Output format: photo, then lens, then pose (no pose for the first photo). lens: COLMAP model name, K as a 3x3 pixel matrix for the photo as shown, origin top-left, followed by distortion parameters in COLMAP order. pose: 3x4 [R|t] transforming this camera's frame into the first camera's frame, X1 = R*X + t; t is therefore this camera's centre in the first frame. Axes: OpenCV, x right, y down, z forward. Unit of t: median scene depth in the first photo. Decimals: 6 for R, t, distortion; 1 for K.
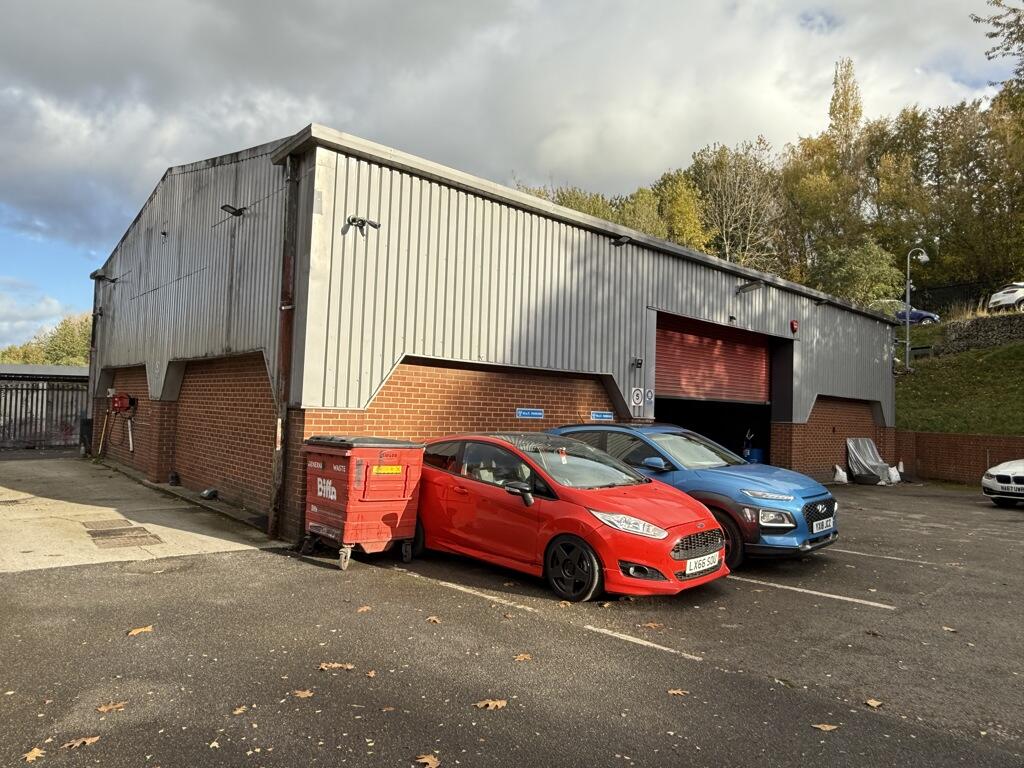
lens RADIAL K [[671.4, 0, 512.0], [0, 671.4, 384.0], [0, 0, 1]] dist [0.023562, -0.045425]
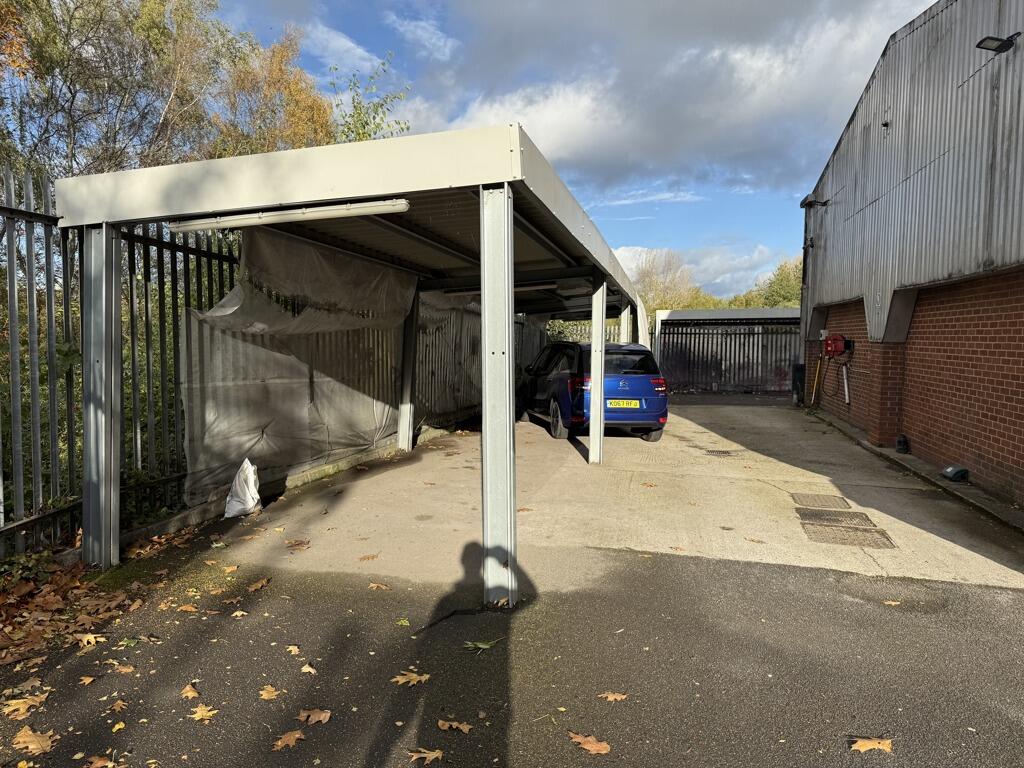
lens RADIAL K [[710.4, 0, 512.0], [0, 710.4, 384.0], [0, 0, 1]] dist [0.018815, -0.025552]
pose [[0.580998, 0.028041, -0.813422, -0.097620], [0.039408, 0.997265, 0.062526, 0.004051], [0.812951, -0.068383, 0.578304, 0.167495]]
